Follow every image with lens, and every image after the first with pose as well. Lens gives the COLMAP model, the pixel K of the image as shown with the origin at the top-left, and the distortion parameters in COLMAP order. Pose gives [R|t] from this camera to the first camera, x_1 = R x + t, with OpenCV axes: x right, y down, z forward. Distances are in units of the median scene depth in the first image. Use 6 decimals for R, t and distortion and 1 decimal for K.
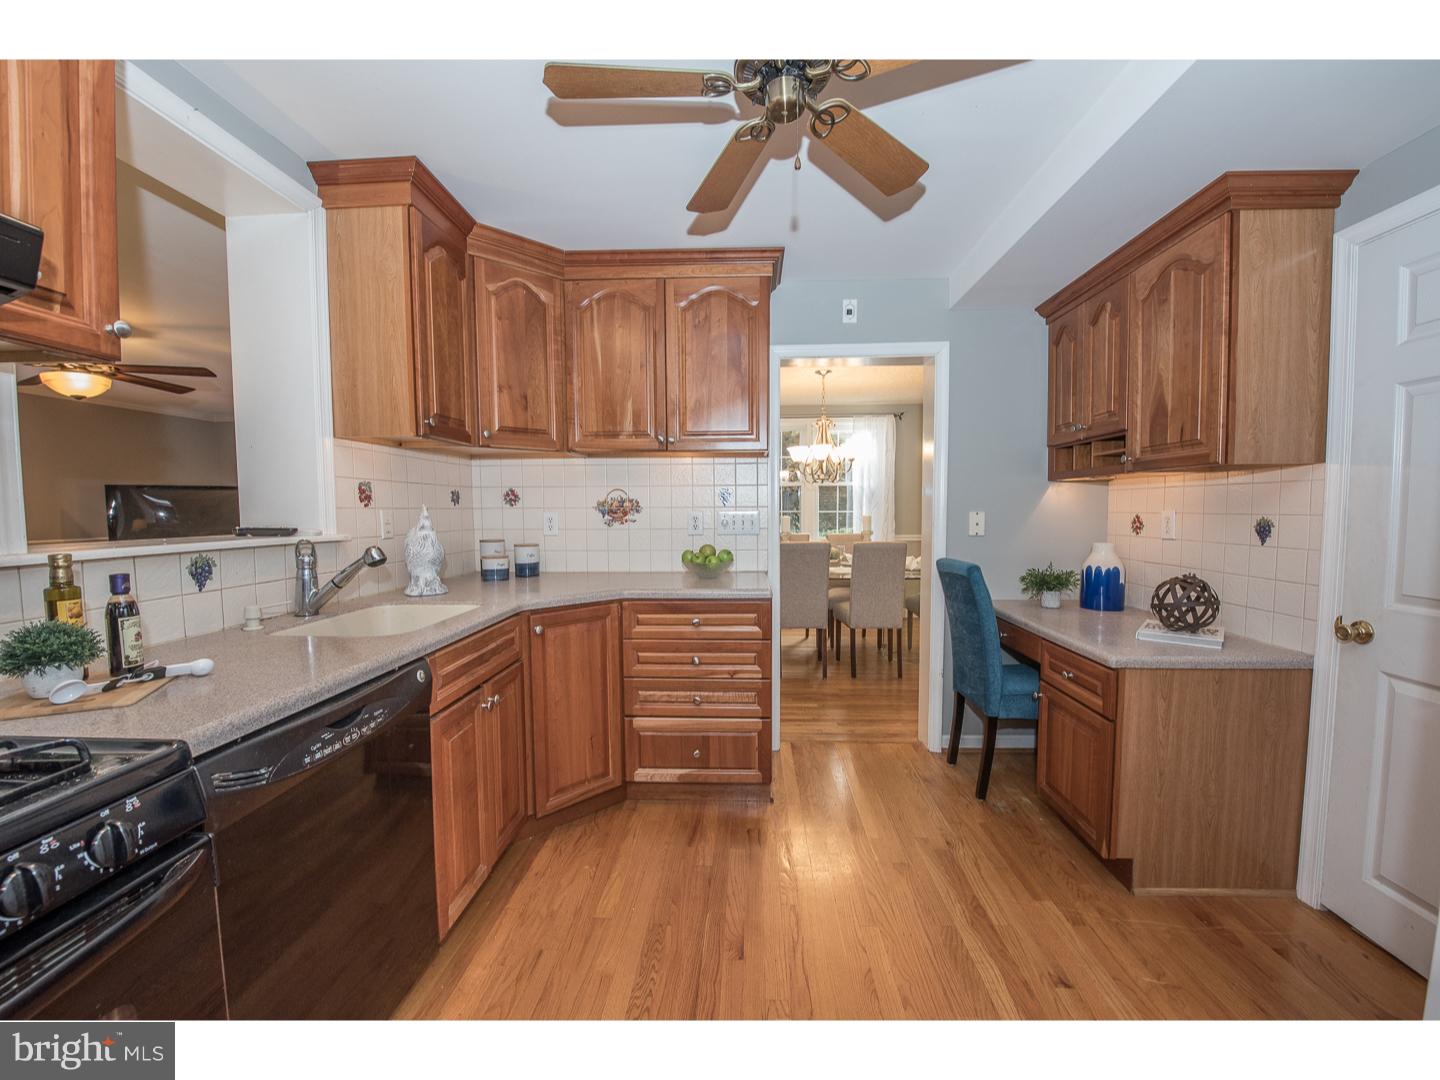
lens RADIAL K [[568.8, 0, 724.7], [0, 568.8, 543.9], [0, 0, 1]] dist [-0.020646, -0.001080]
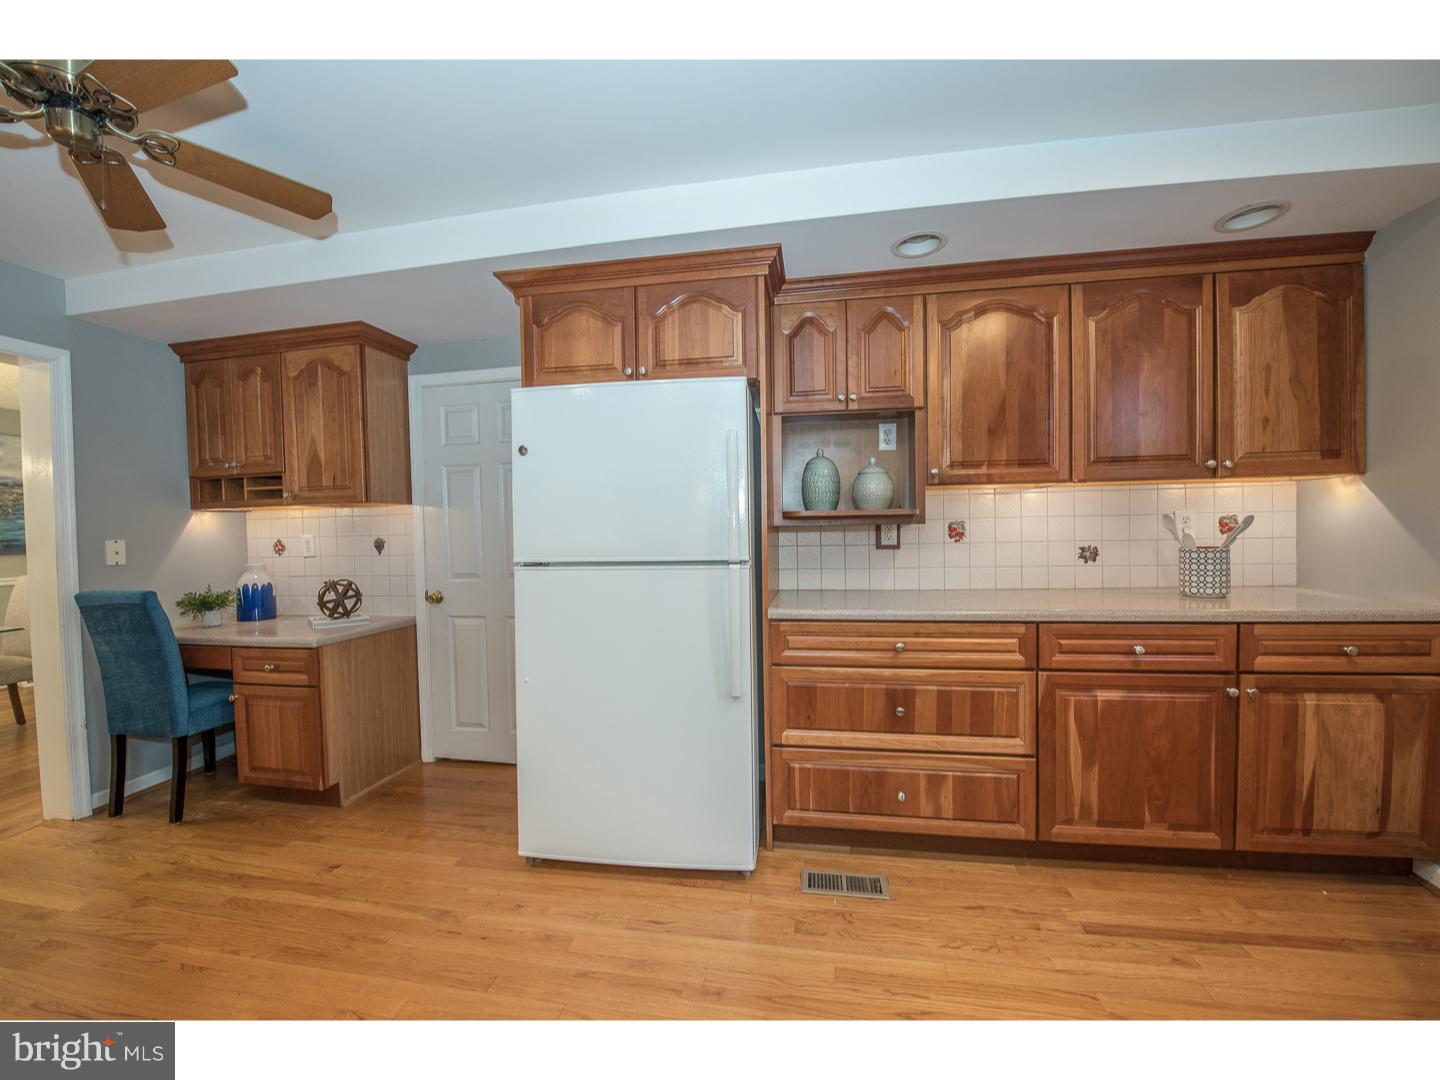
lens RADIAL K [[568.8, 0, 717.9], [0, 568.8, 545.2], [0, 0, 1]] dist [-0.020646, -0.001080]
pose [[0.131130, -0.022551, 0.991109, -0.448036], [0.082644, 0.996510, 0.011740, 0.031924], [-0.987914, 0.080370, 0.132536, -0.143305]]
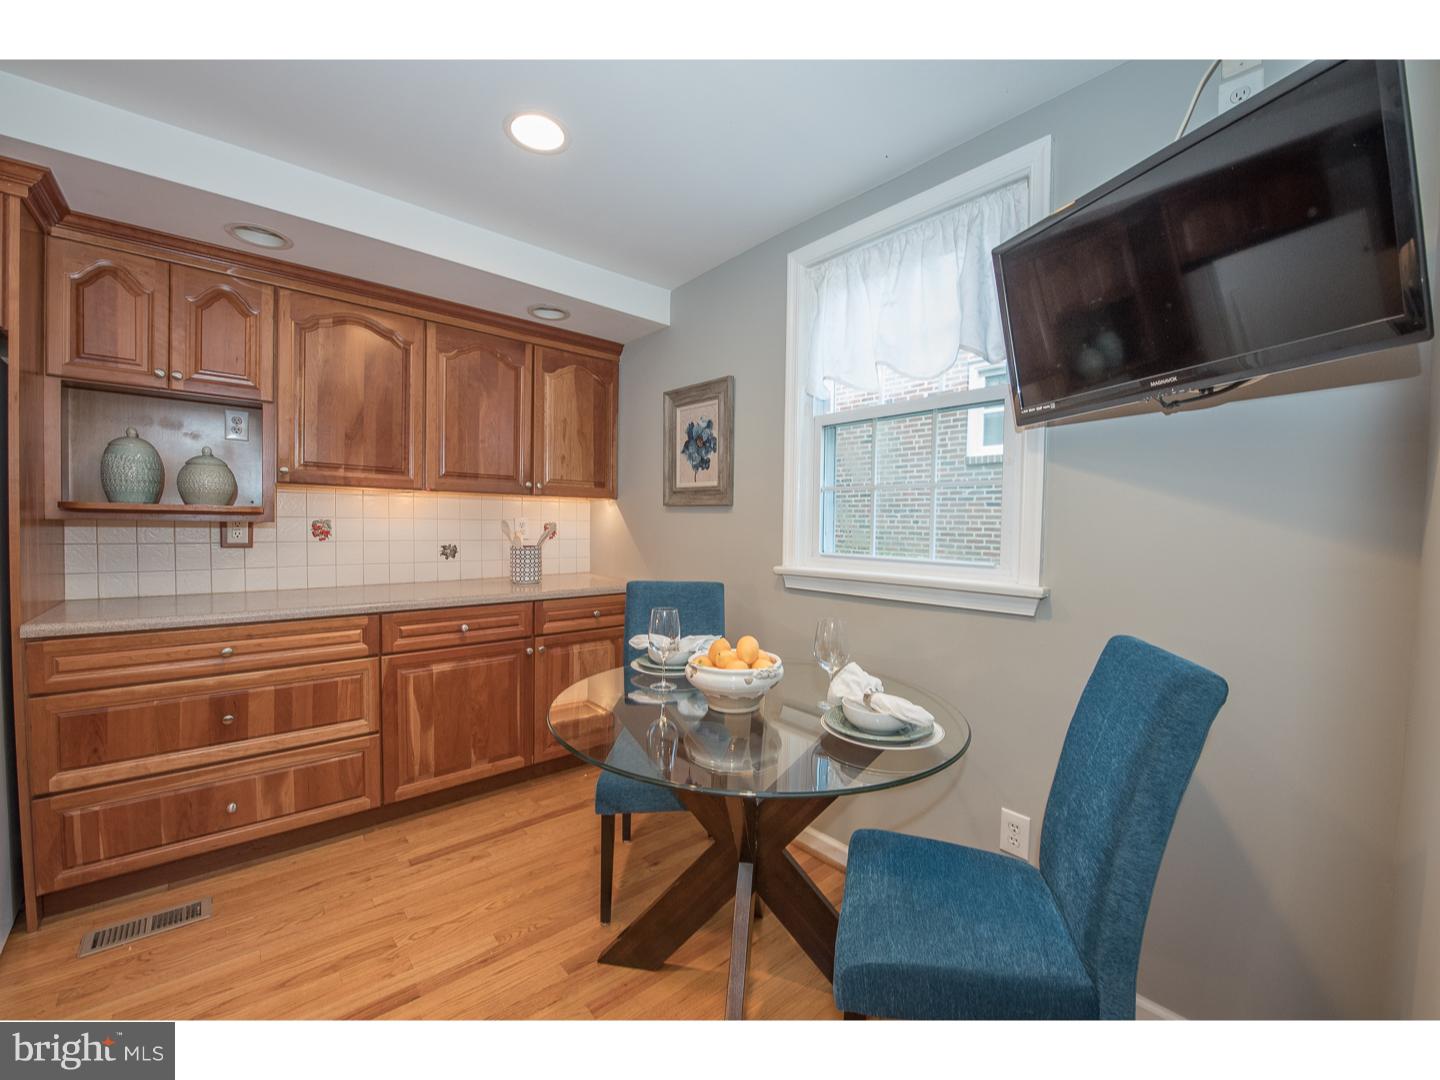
lens RADIAL K [[568.8, 0, 722.4], [0, 568.8, 544.2], [0, 0, 1]] dist [-0.020646, -0.001080]
pose [[-0.693997, -0.033530, 0.719196, -0.652901], [0.032672, 0.996419, 0.077983, 0.023325], [-0.719236, 0.077618, -0.690417, -0.270785]]
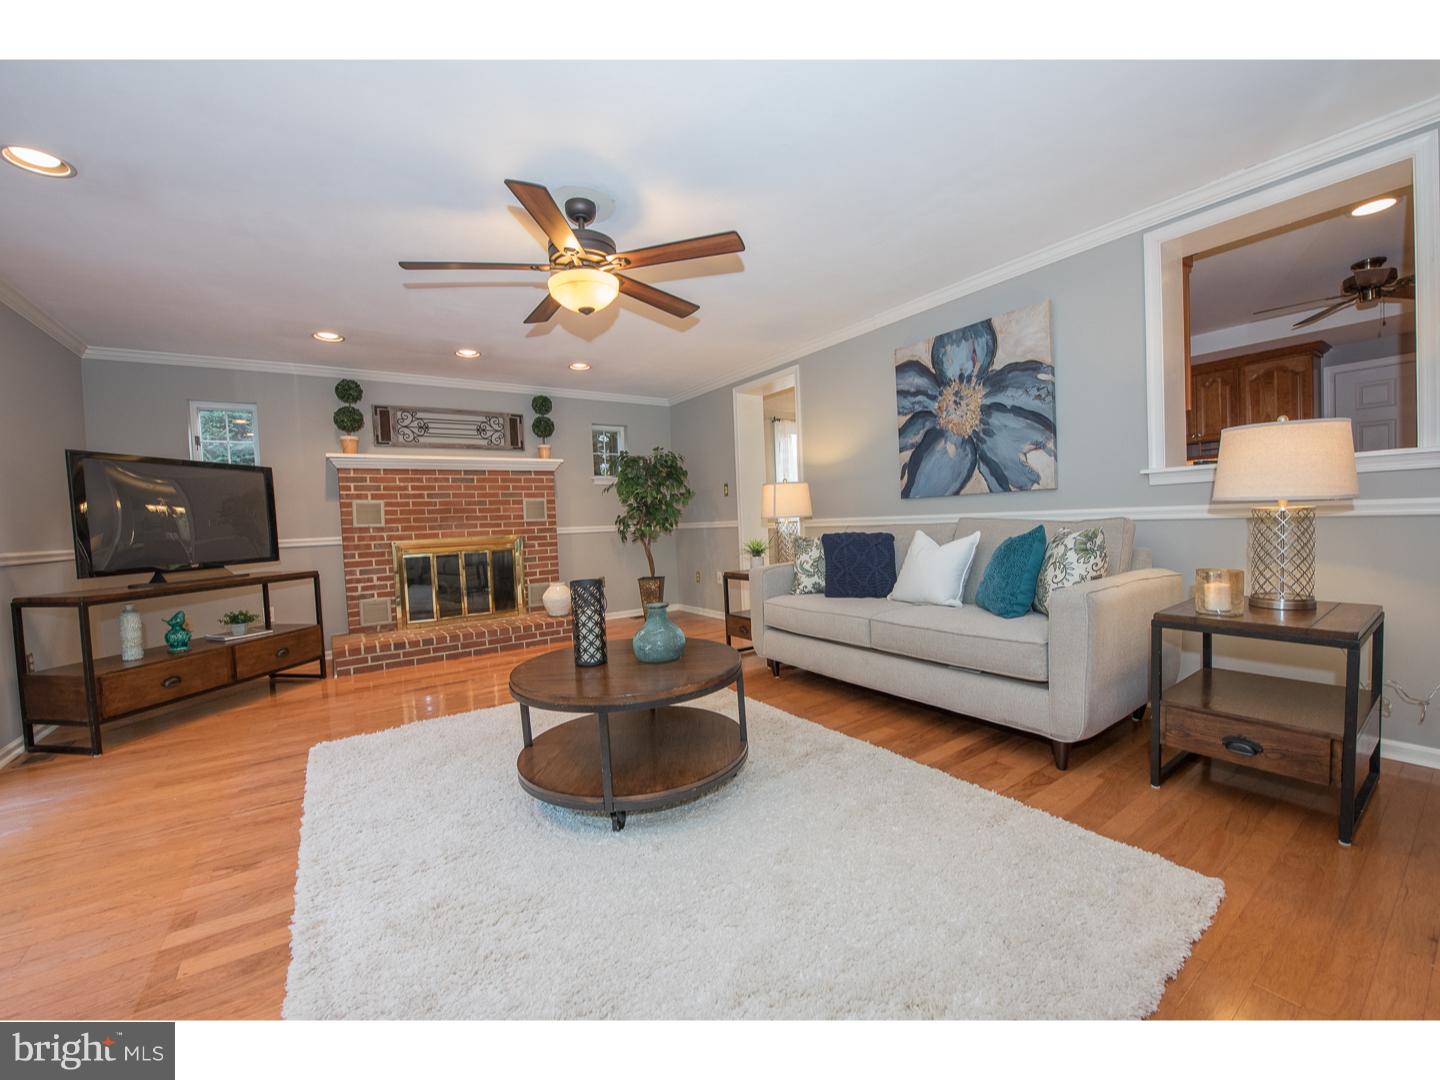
lens RADIAL K [[568.8, 0, 719.6], [0, 568.8, 542.2], [0, 0, 1]] dist [-0.020646, -0.001080]
pose [[0.803276, -0.050900, 0.593428, -2.360515], [0.075055, 0.997050, -0.016077, 0.099235], [-0.590859, 0.057454, 0.804726, 0.476426]]
